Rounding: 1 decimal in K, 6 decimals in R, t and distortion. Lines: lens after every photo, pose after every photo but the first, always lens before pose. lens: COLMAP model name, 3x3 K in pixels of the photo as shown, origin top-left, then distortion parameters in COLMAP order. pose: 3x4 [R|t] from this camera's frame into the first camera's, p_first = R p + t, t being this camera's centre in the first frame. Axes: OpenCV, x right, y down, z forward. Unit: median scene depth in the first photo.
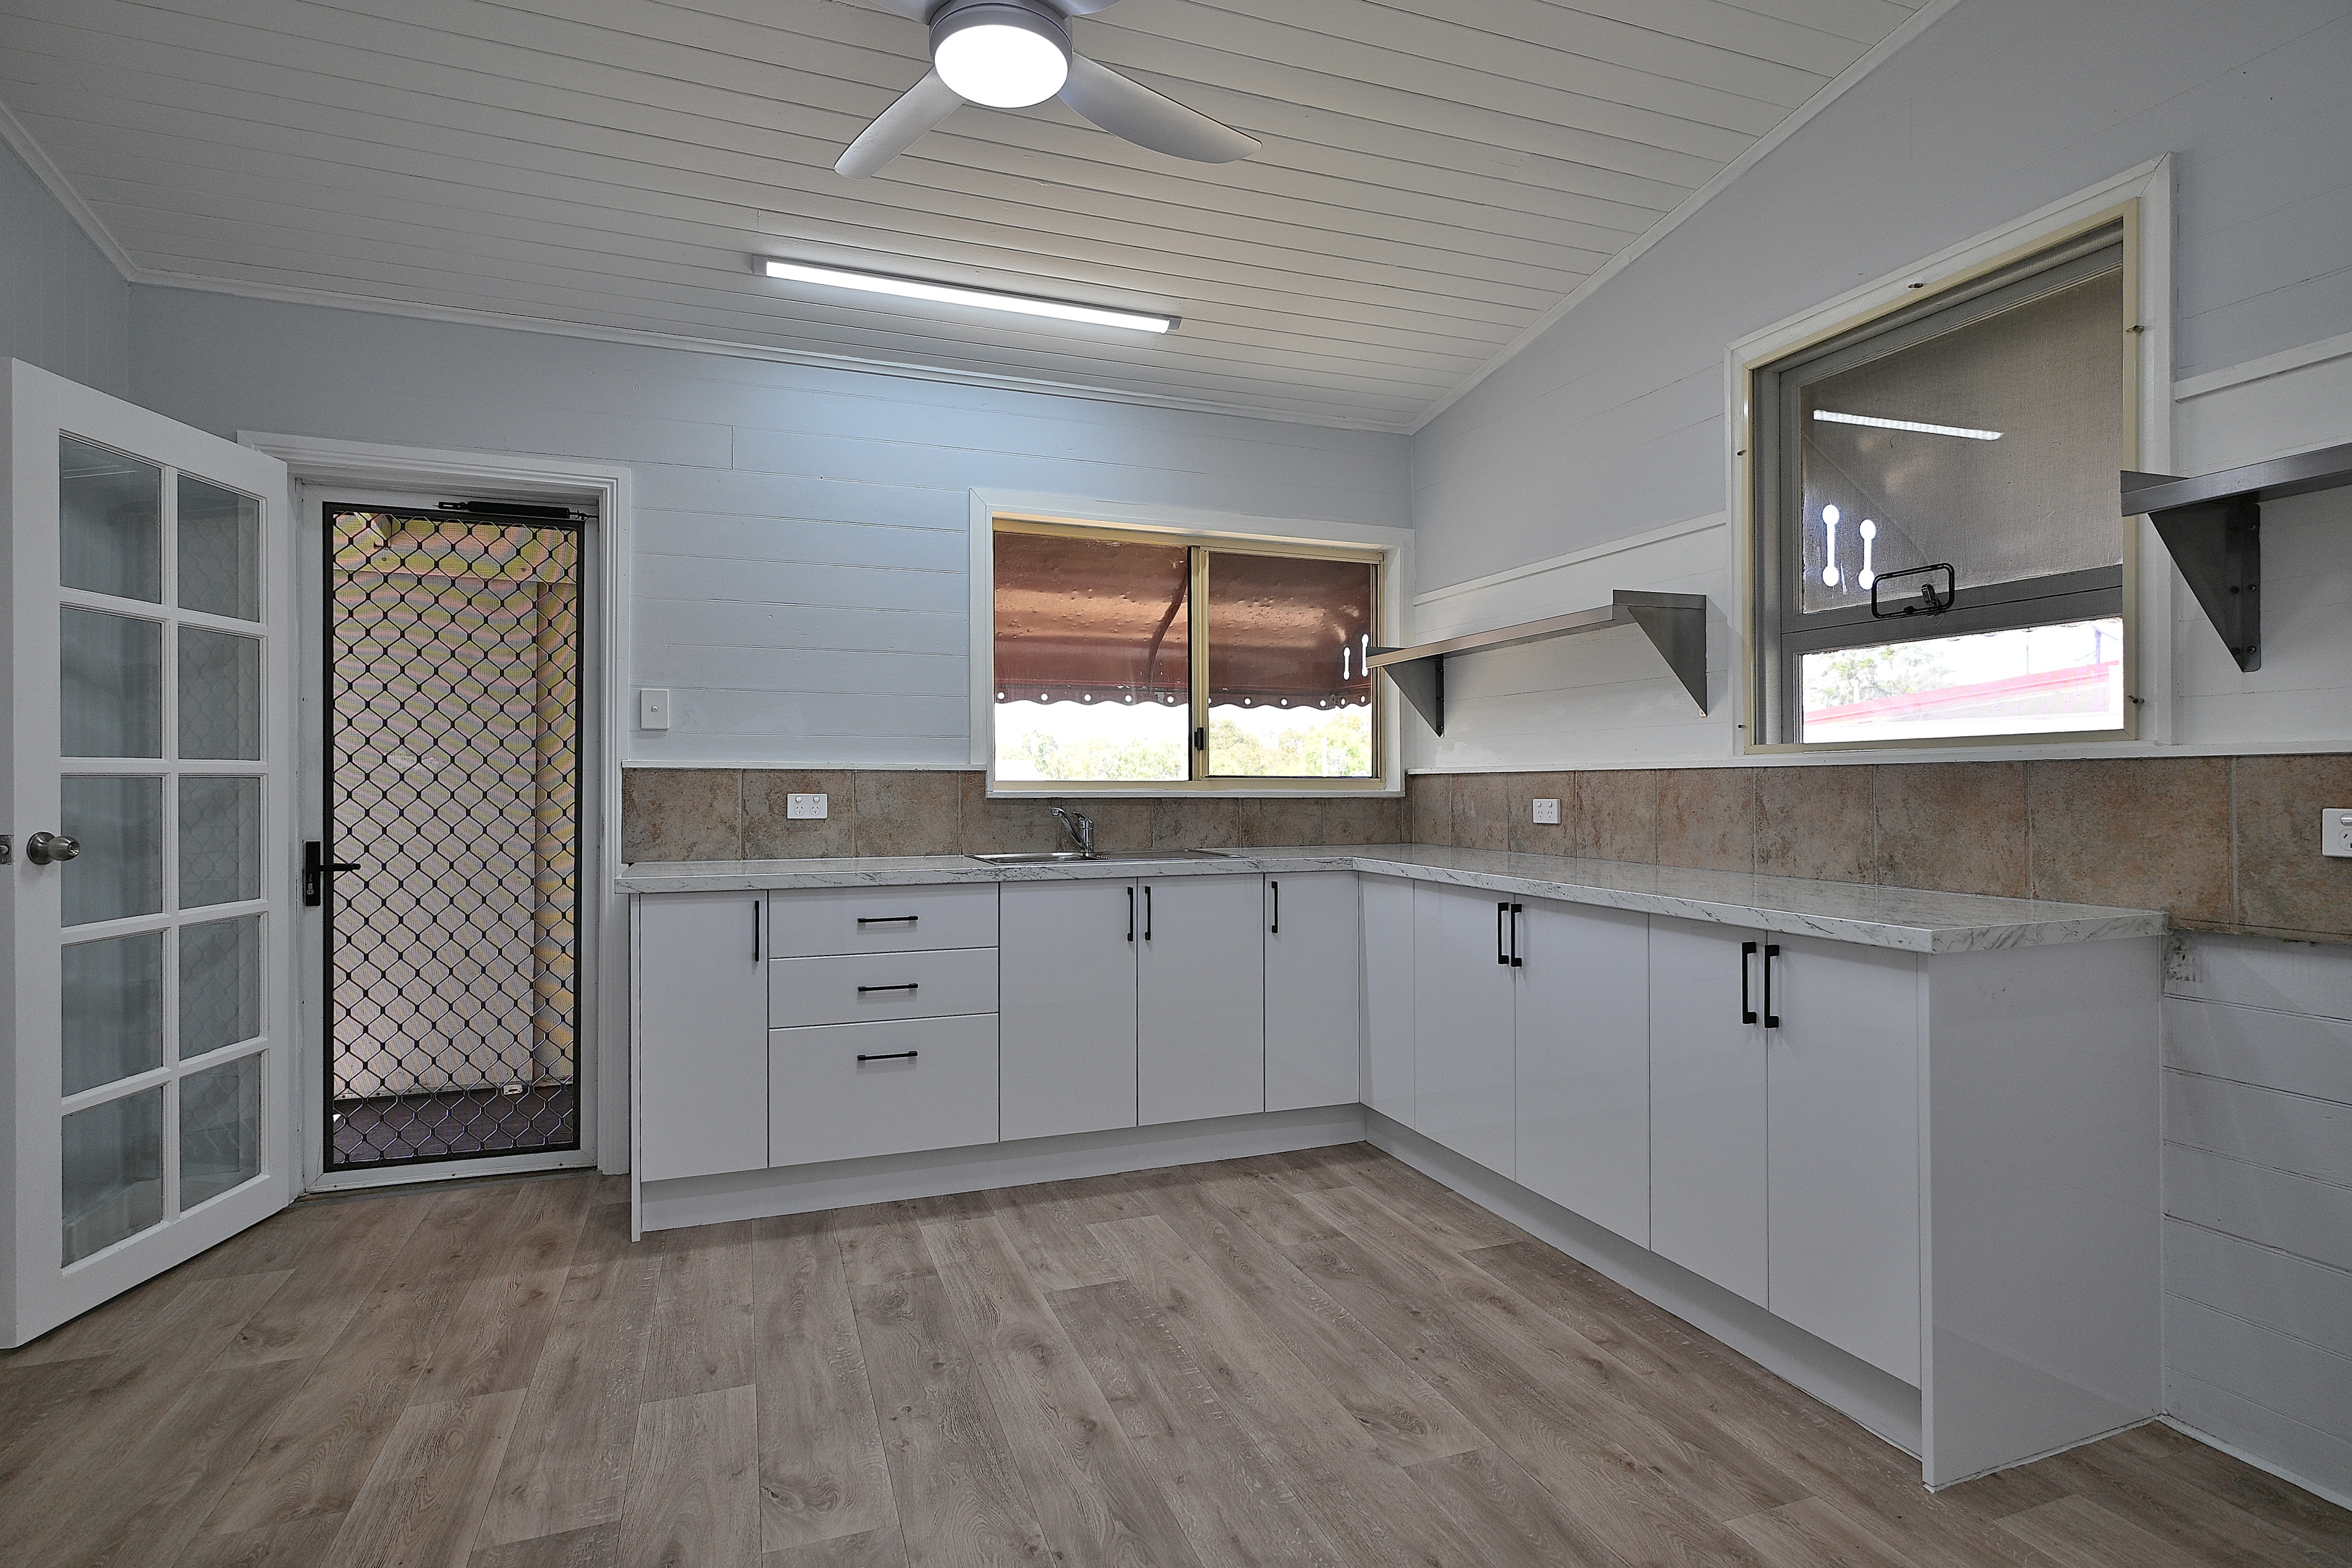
lens RADIAL K [[1158.0, 0, 1173.3], [0, 1158.0, 787.3], [0, 0, 1]] dist [-0.002514, 0.000912]
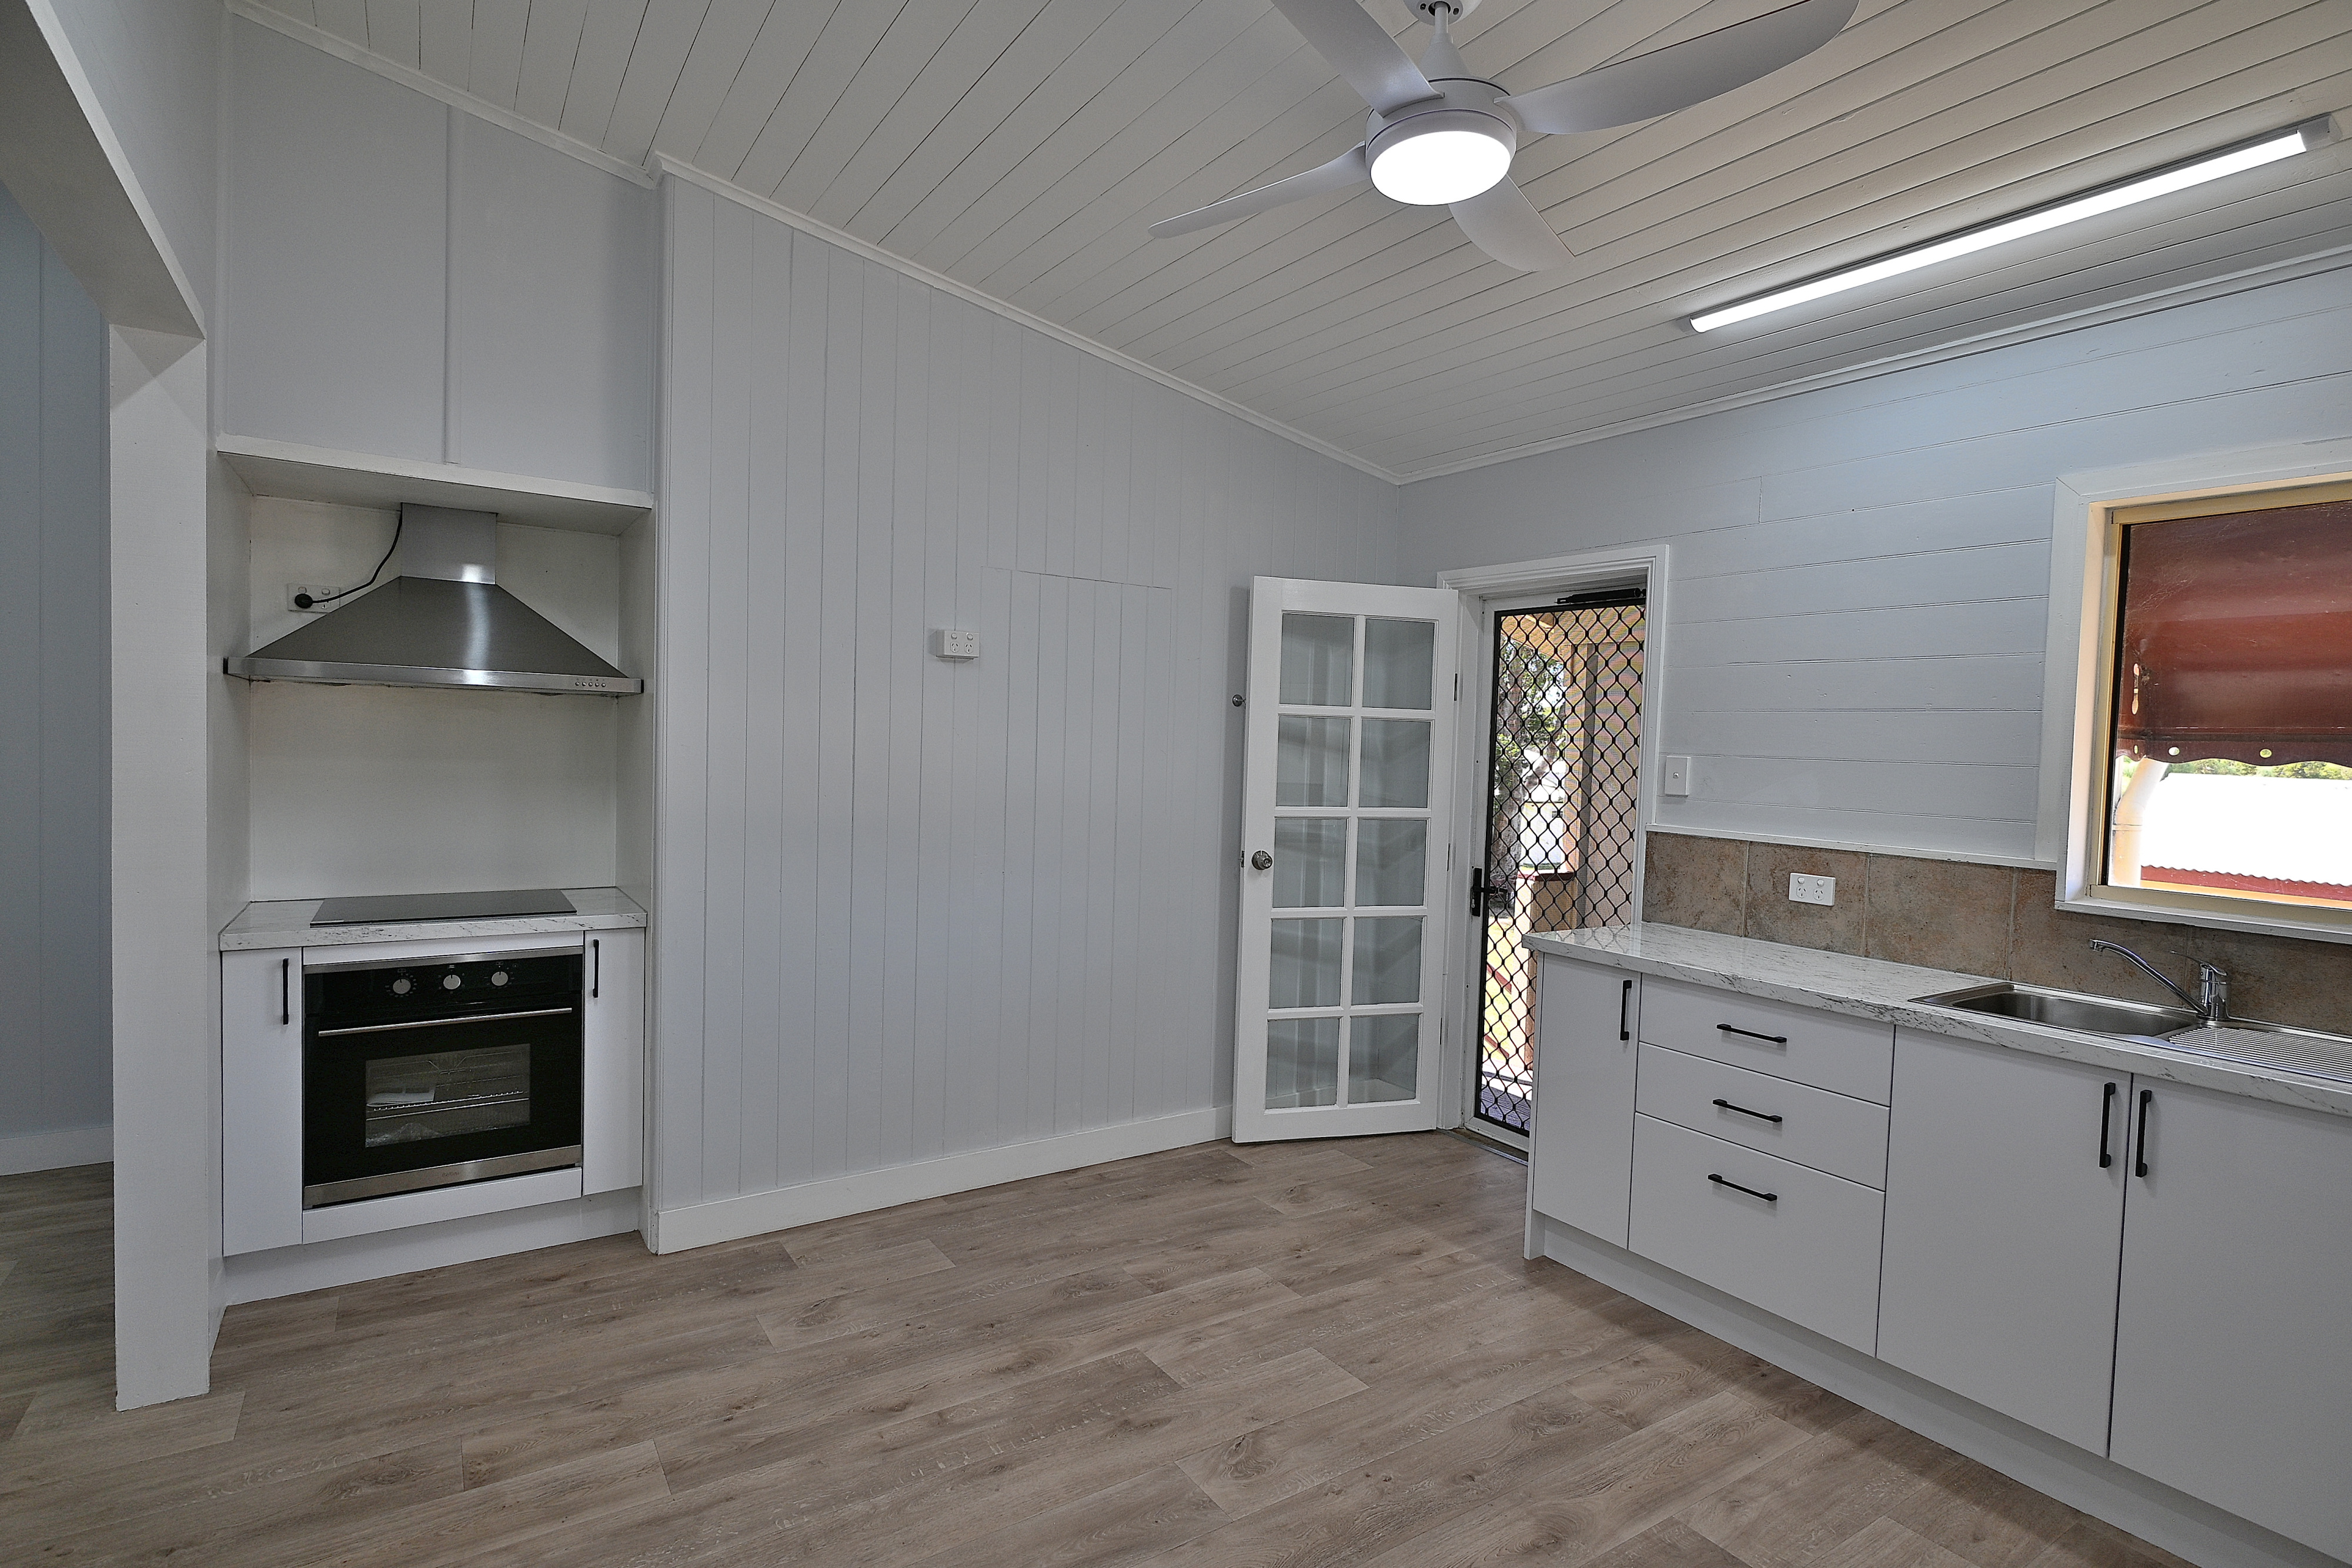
lens RADIAL K [[1158.0, 0, 1173.3], [0, 1158.0, 787.3], [0, 0, 1]] dist [-0.002514, 0.000912]
pose [[0.221714, 0.045724, -0.974039, 0.546702], [-0.037753, 0.998554, 0.038281, -0.096978], [0.974381, 0.028285, 0.223119, 0.412854]]
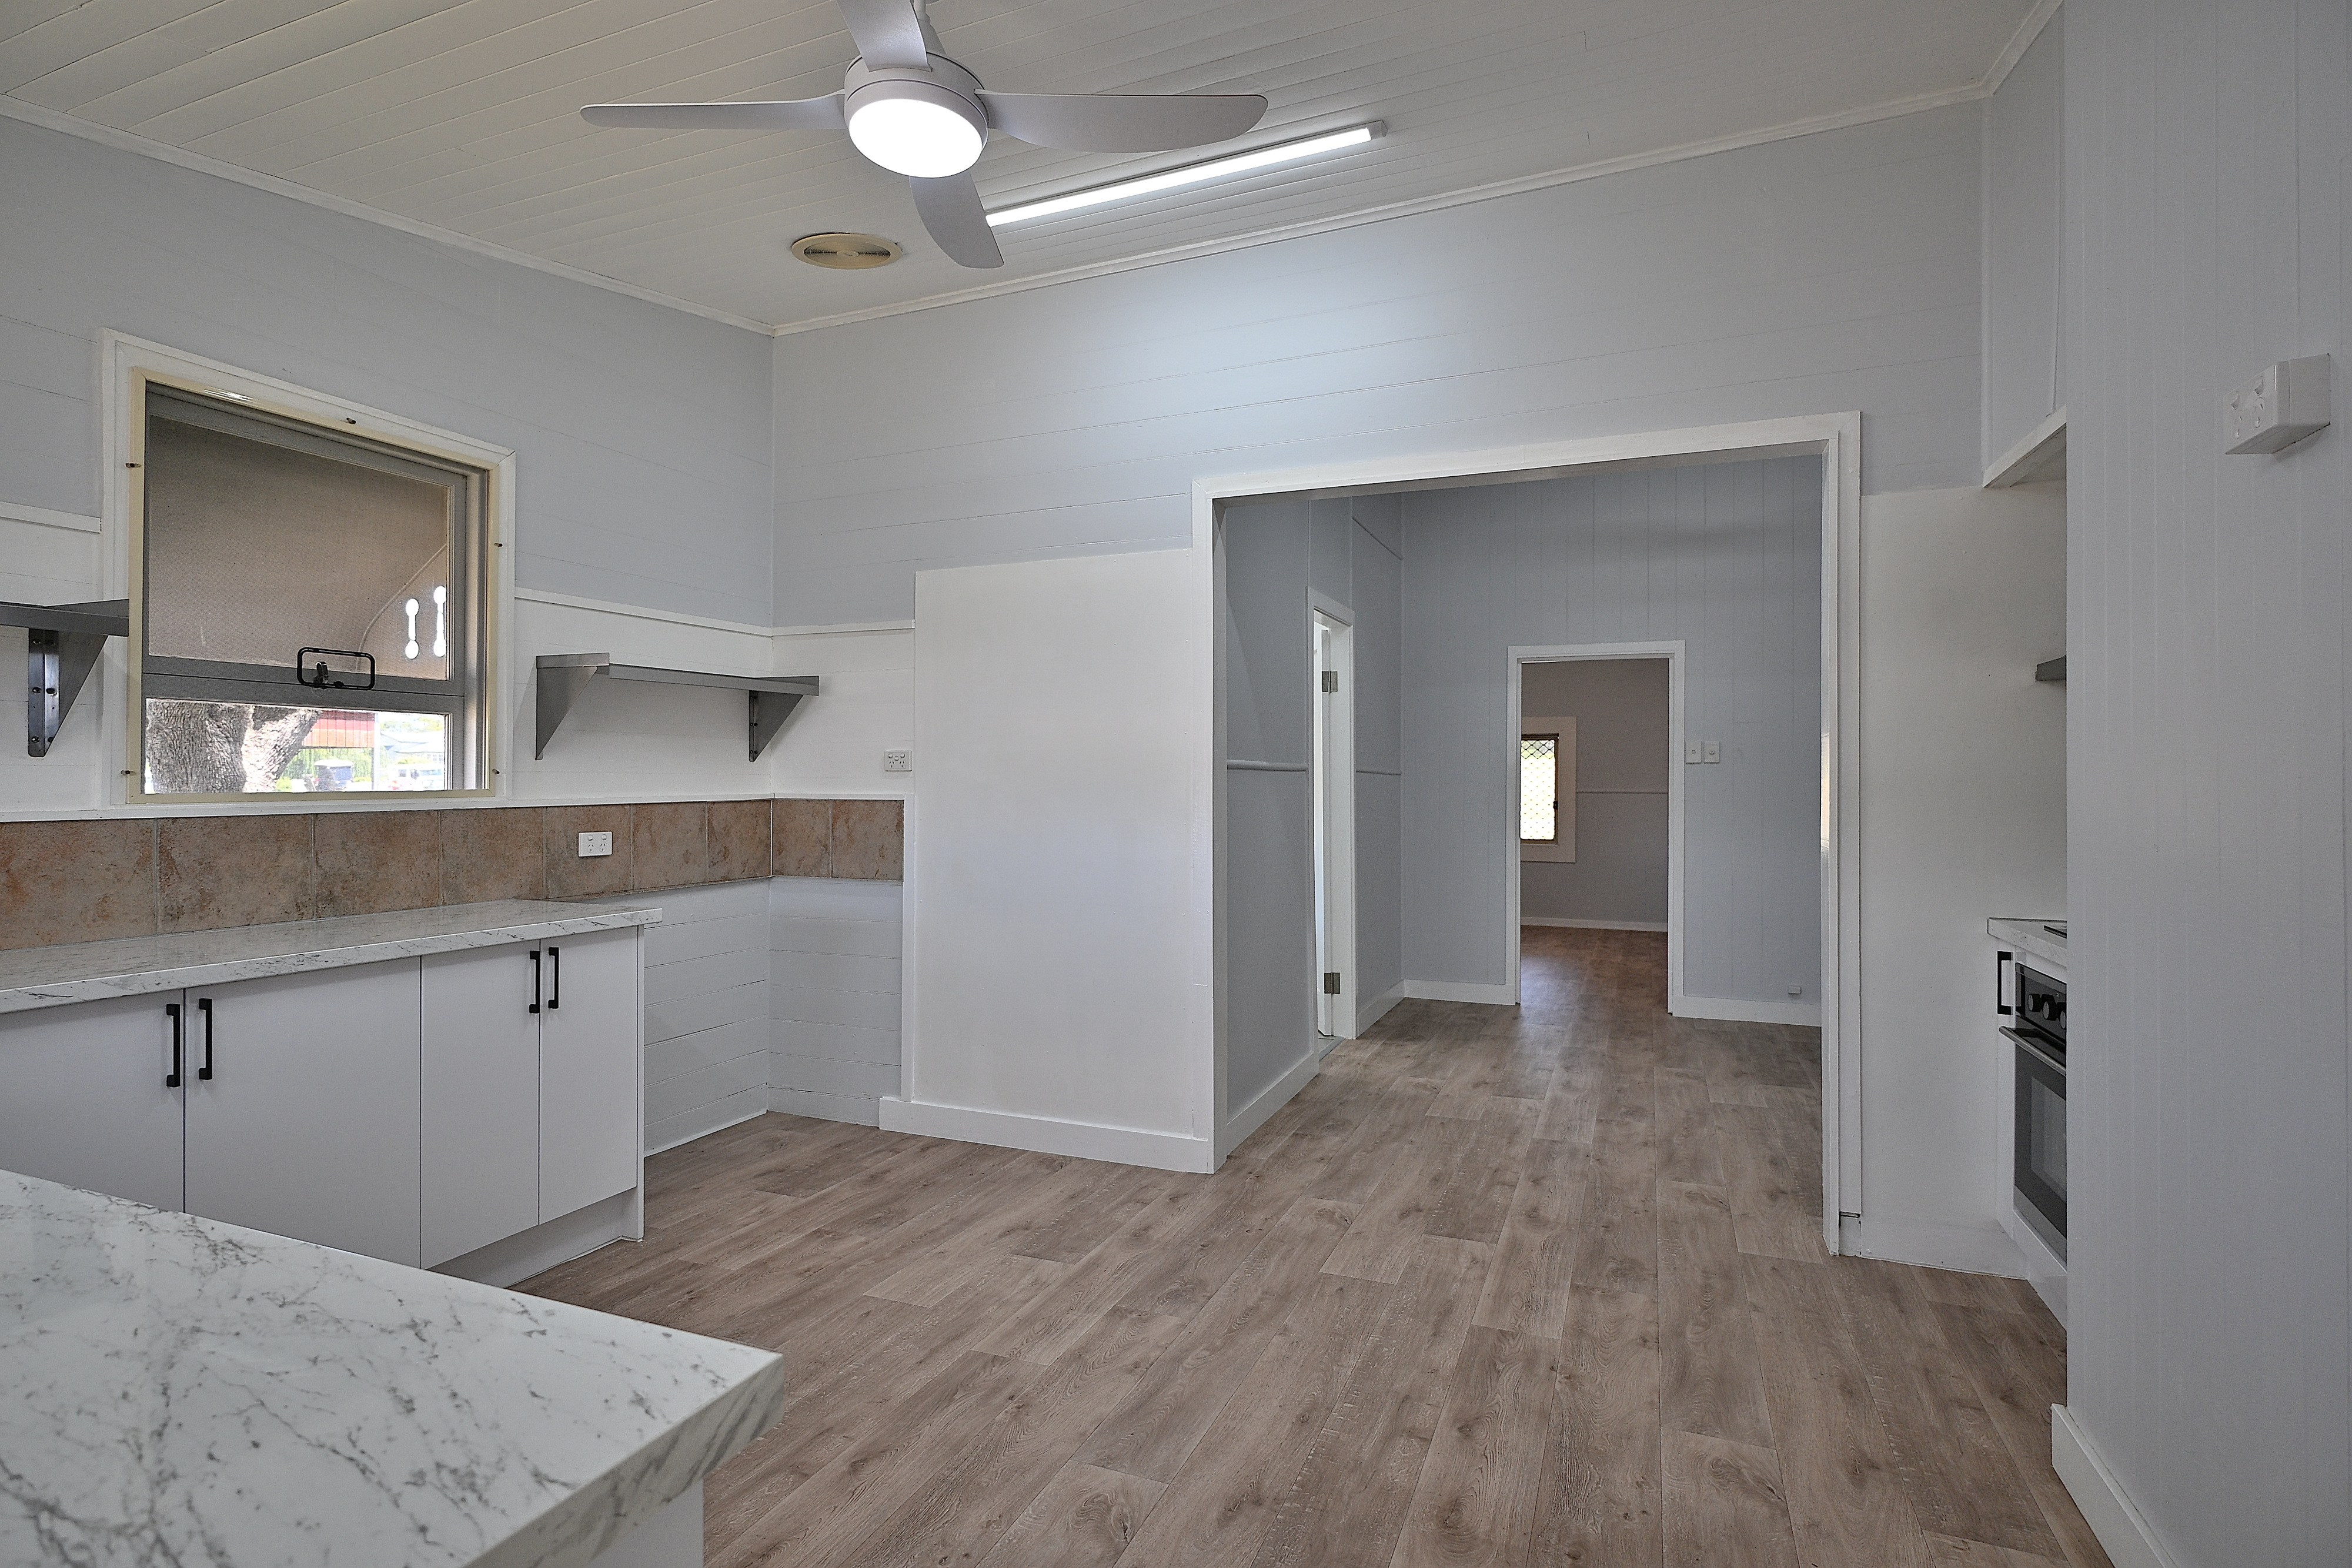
lens RADIAL K [[1158.0, 0, 1173.3], [0, 1158.0, 787.3], [0, 0, 1]] dist [-0.002514, 0.000912]
pose [[-0.730059, 0.009139, 0.683323, -0.911206], [0.006526, 0.999958, -0.006401, -0.034769], [-0.683353, -0.000214, -0.730088, 1.642885]]
